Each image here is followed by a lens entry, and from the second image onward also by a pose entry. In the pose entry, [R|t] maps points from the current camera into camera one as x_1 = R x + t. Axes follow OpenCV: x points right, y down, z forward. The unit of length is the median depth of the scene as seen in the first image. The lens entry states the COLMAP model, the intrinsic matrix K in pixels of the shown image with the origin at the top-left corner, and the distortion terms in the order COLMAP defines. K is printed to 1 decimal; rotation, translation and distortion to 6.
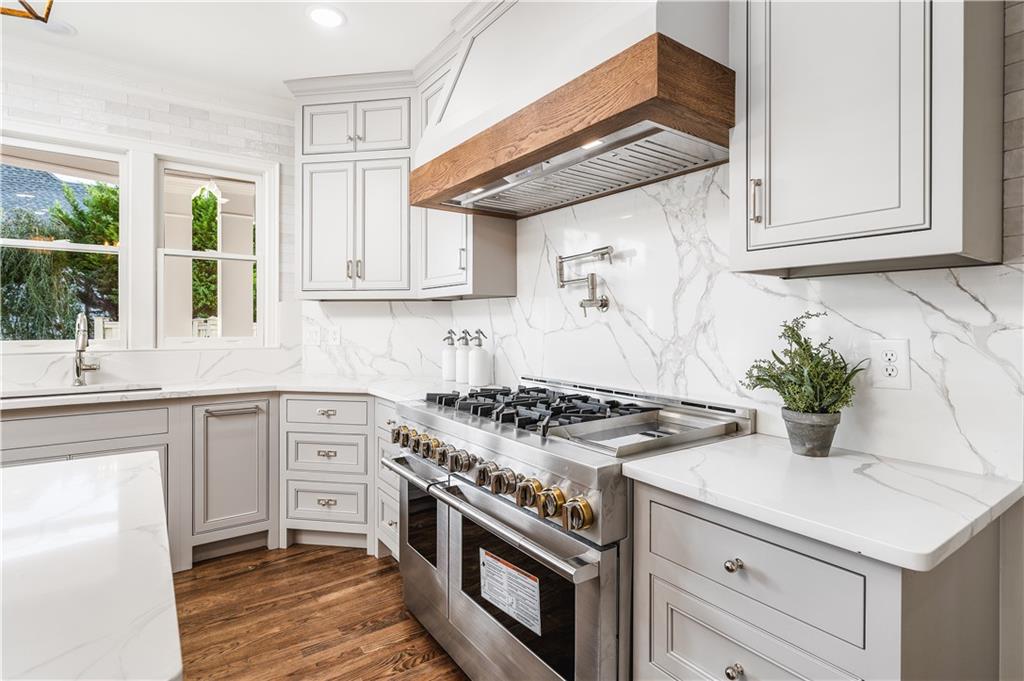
lens RADIAL K [[506.9, 0, 509.8], [0, 506.9, 330.5], [0, 0, 1]] dist [-0.000234, -0.000034]
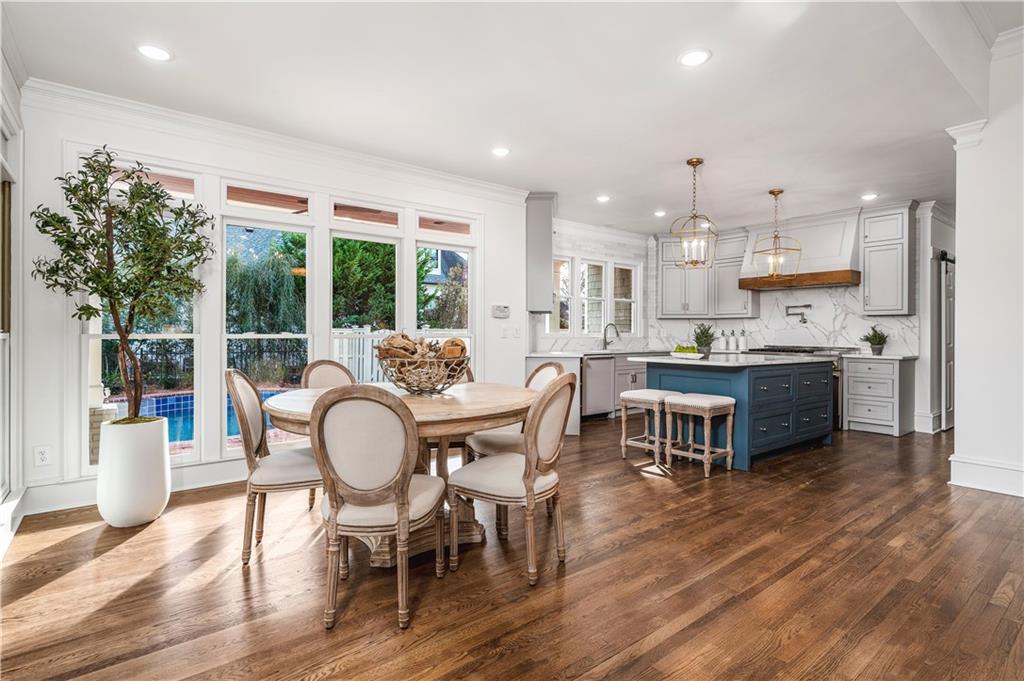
lens RADIAL K [[499.2, 0, 512.0], [0, 499.2, 340.5], [0, 0, 1]] dist [-0.000055, 0.000063]
pose [[0.998872, 0.000532, 0.047490, -2.174224], [-0.000691, 0.999994, 0.003349, 0.072682], [-0.047488, -0.003378, 0.998866, -2.501114]]
